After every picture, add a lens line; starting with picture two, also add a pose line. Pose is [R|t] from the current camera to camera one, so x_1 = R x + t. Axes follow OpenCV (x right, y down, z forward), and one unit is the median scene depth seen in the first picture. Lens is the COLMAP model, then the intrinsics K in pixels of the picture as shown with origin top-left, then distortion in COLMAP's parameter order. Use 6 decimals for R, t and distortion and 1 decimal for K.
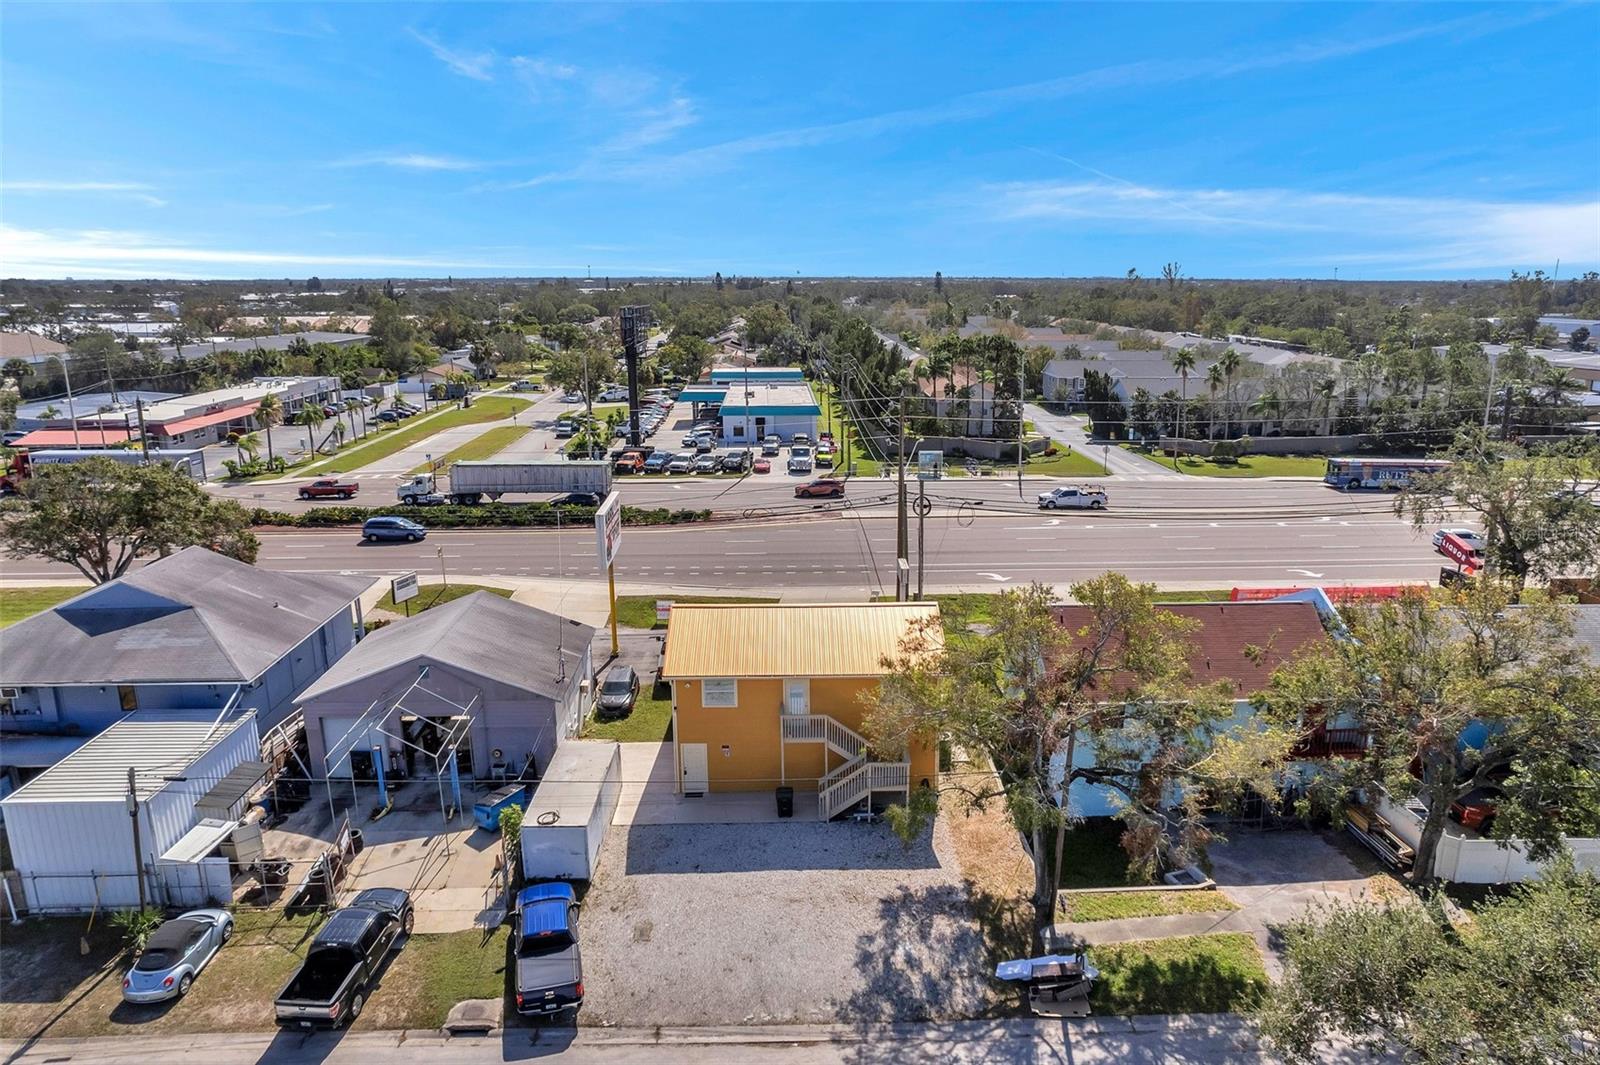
lens RADIAL K [[1042.3, 0, 826.4], [0, 1042.3, 502.7], [0, 0, 1]] dist [-0.099127, 0.084401]
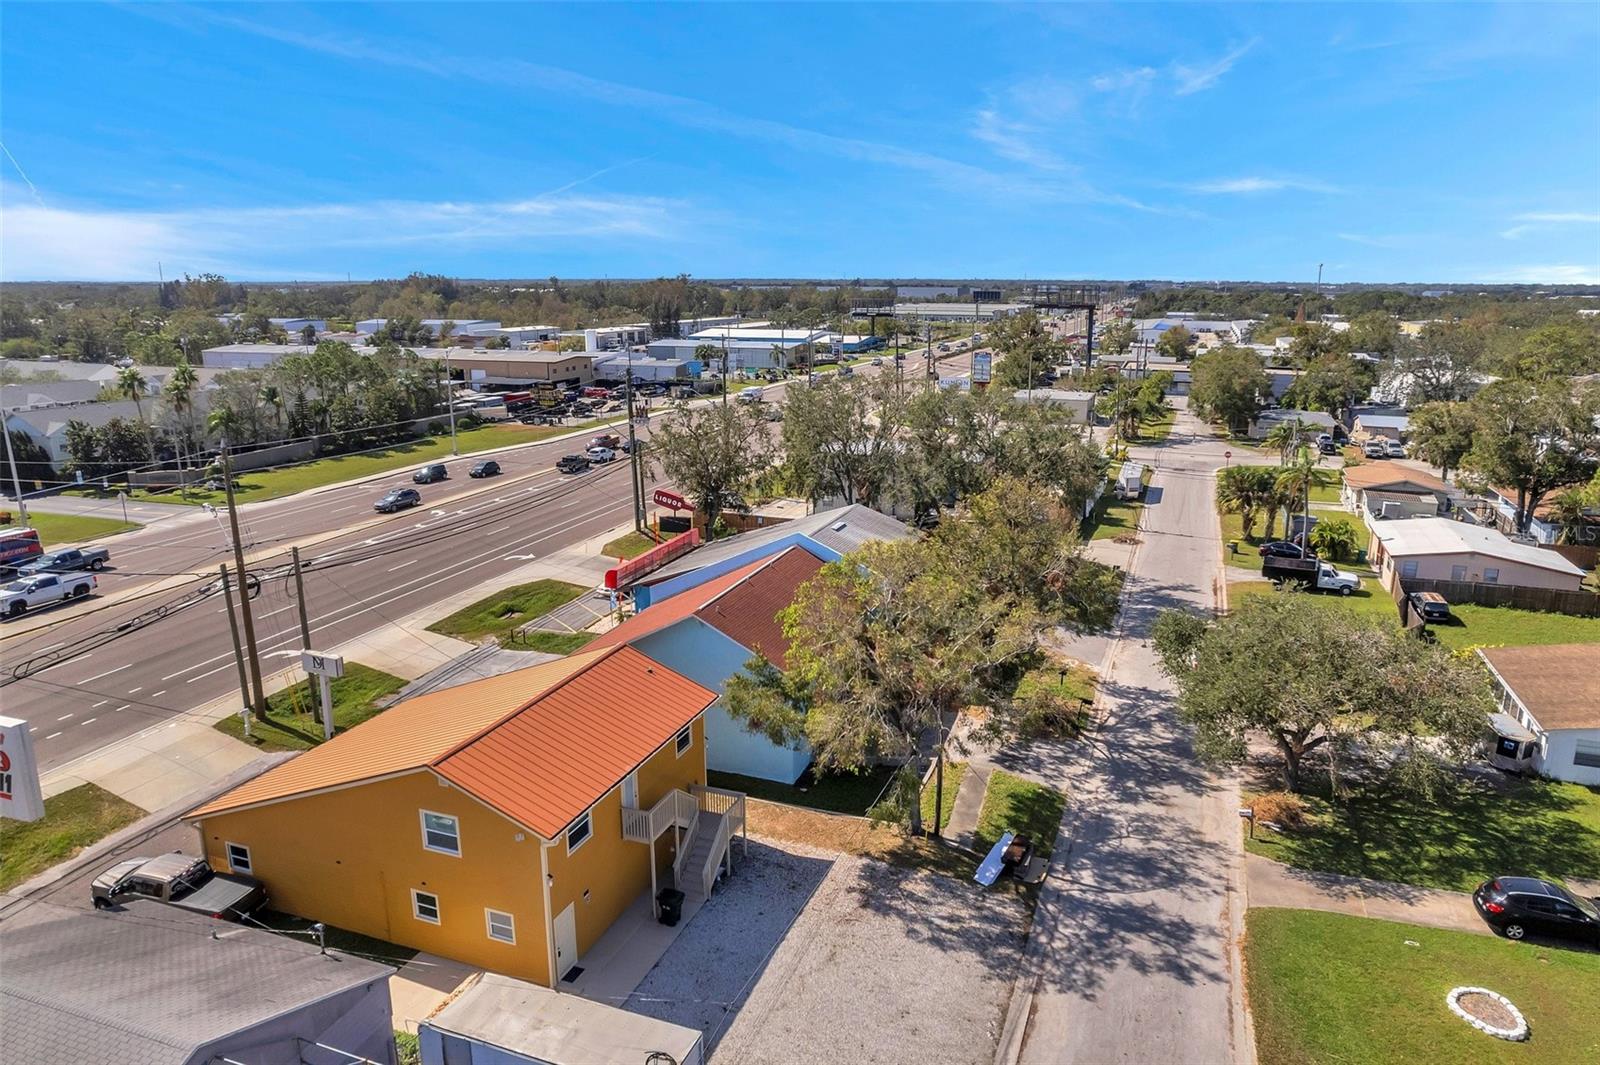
lens RADIAL K [[1028.2, 0, 803.3], [0, 1028.2, 559.0], [0, 0, 1]] dist [-0.079239, 0.073496]
pose [[0.380390, -0.243742, 0.892129, -0.751263], [0.196181, 0.963958, 0.179718, -0.128555], [-0.903779, 0.106656, 0.414497, 0.581733]]
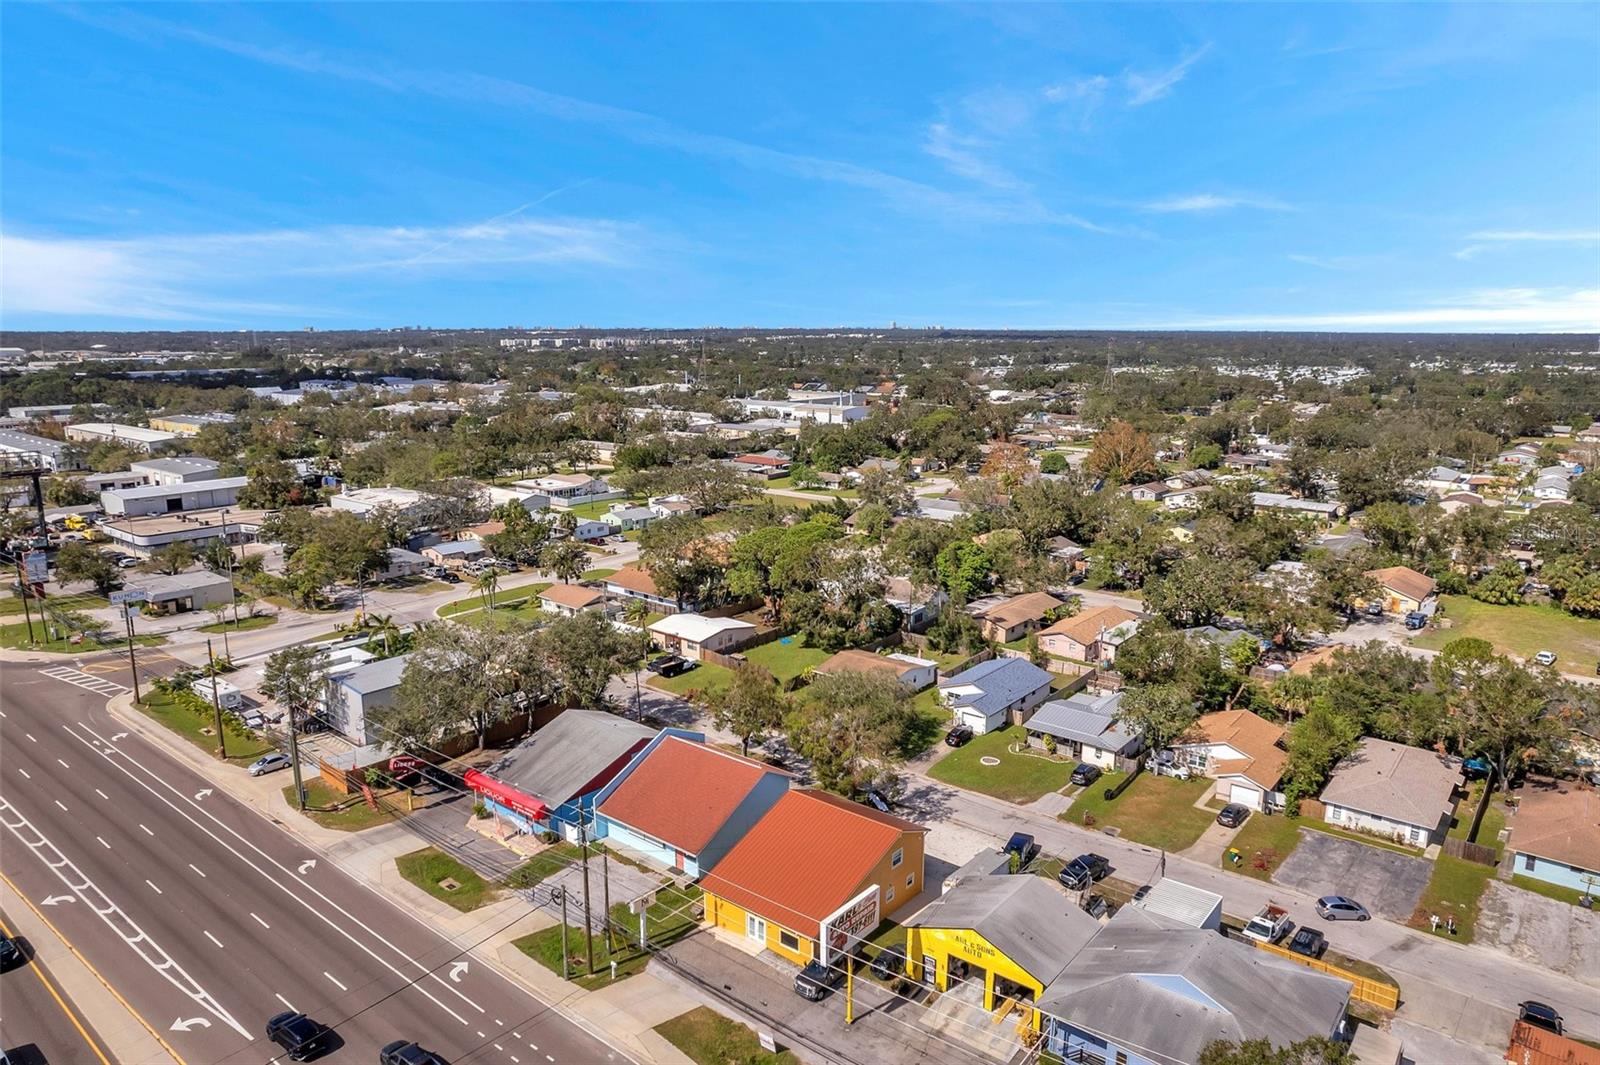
lens RADIAL K [[1028.2, 0, 803.3], [0, 1028.2, 559.0], [0, 0, 1]] dist [-0.079239, 0.073496]
pose [[-0.747177, -0.147744, 0.647995, -1.325467], [0.138763, 0.918814, 0.369493, -1.223001], [-0.649978, 0.365995, -0.666016, 2.564486]]
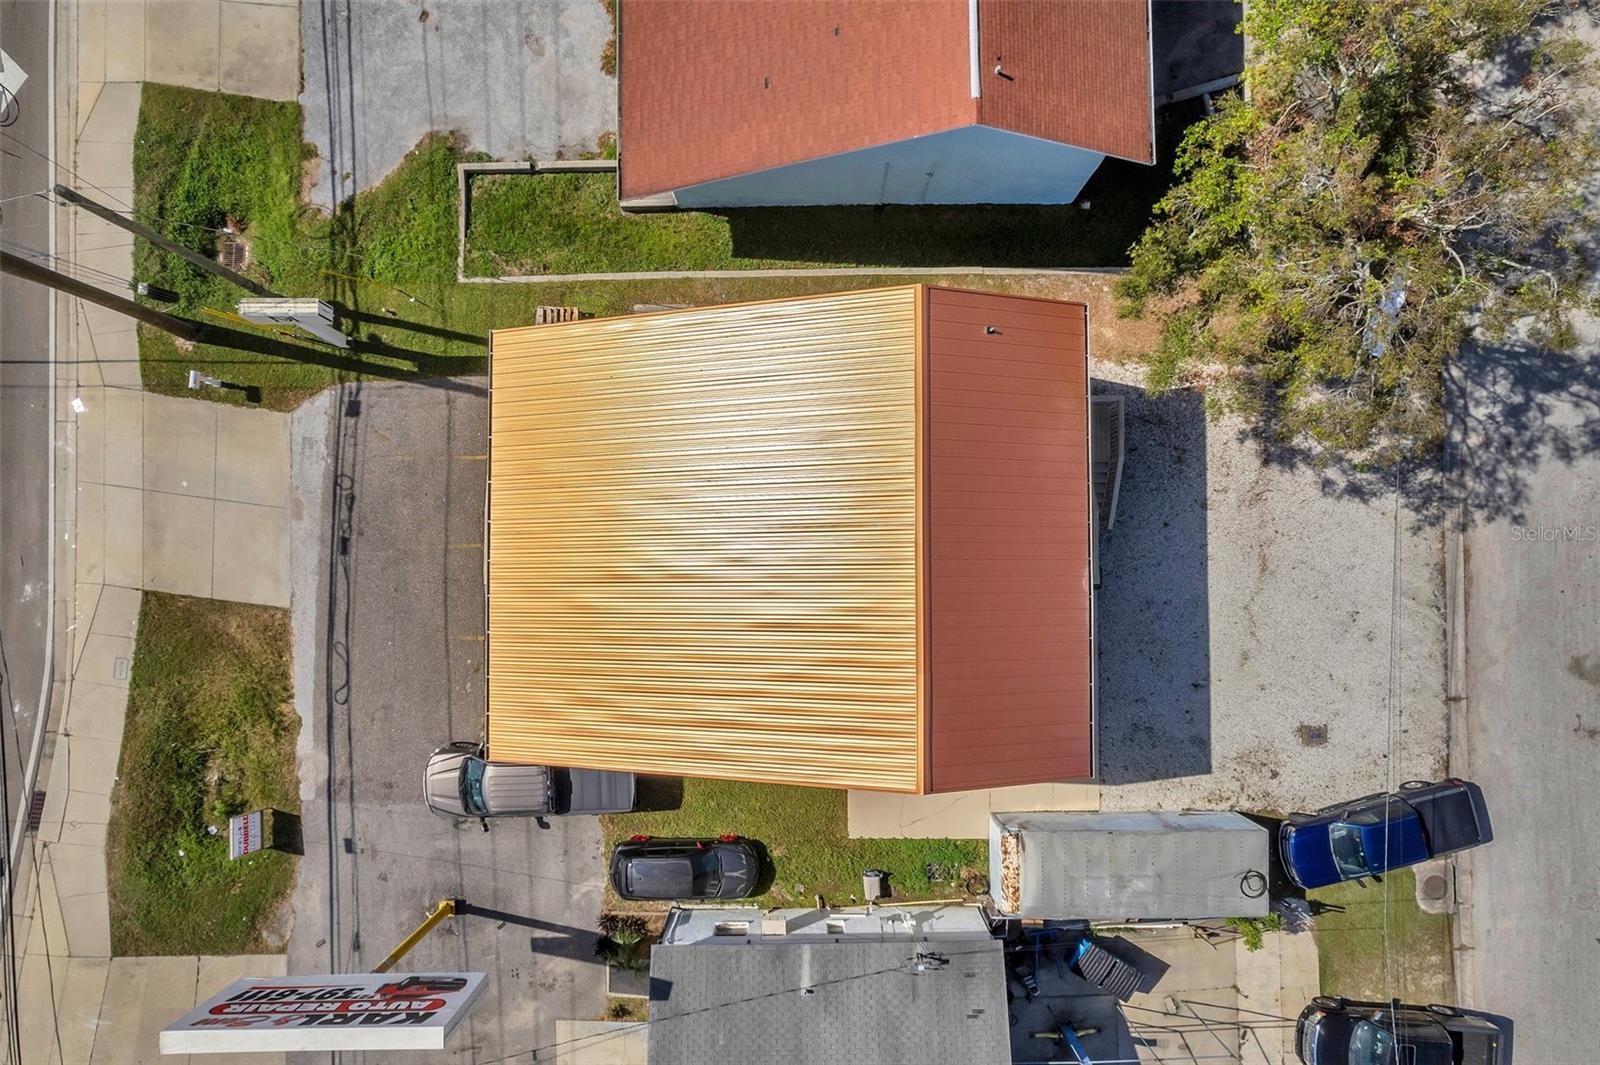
lens RADIAL K [[1028.2, 0, 803.3], [0, 1028.2, 559.0], [0, 0, 1]] dist [-0.079239, 0.073496]
pose [[0.032712, -0.998848, 0.035103, -0.065182], [0.217972, 0.041406, 0.975076, -0.503524], [-0.975407, -0.024245, 0.219076, 1.149709]]
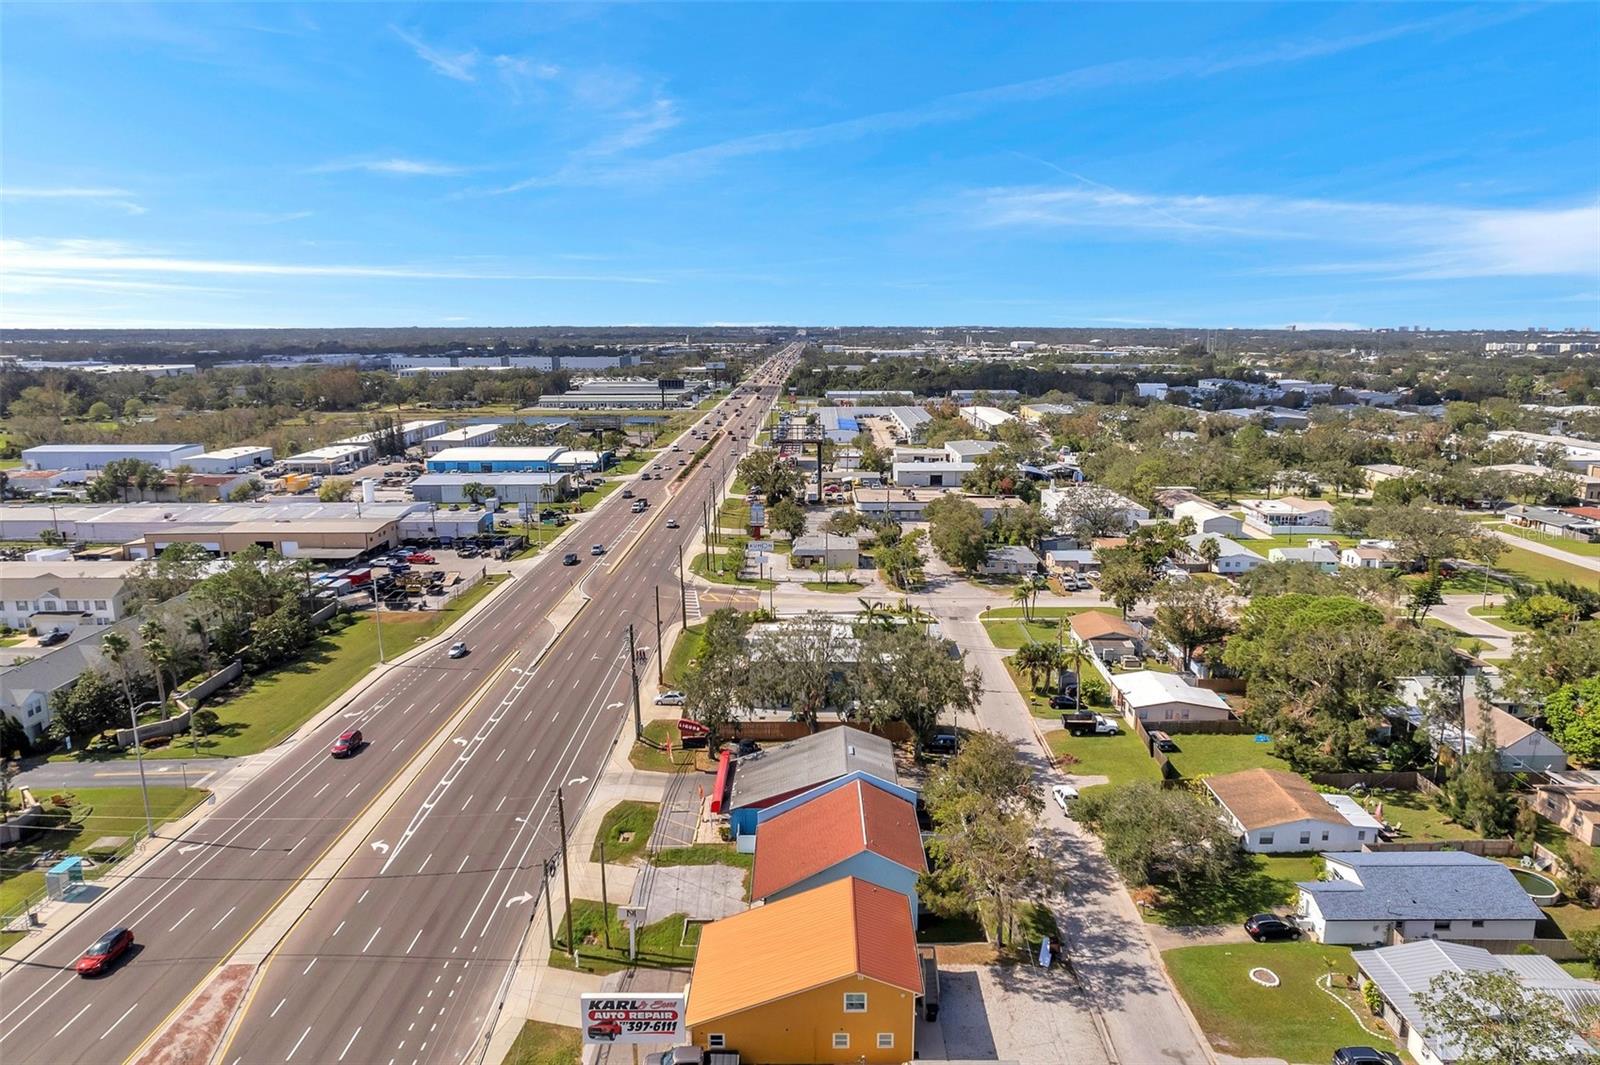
lens RADIAL K [[1027.4, 0, 810.5], [0, 1027.4, 538.4], [0, 0, 1]] dist [-0.070638, 0.067905]
pose [[0.039209, -0.201806, 0.978640, -1.716835], [0.213697, 0.958428, 0.189076, -0.925079], [-0.976113, 0.201719, 0.080704, 1.001318]]
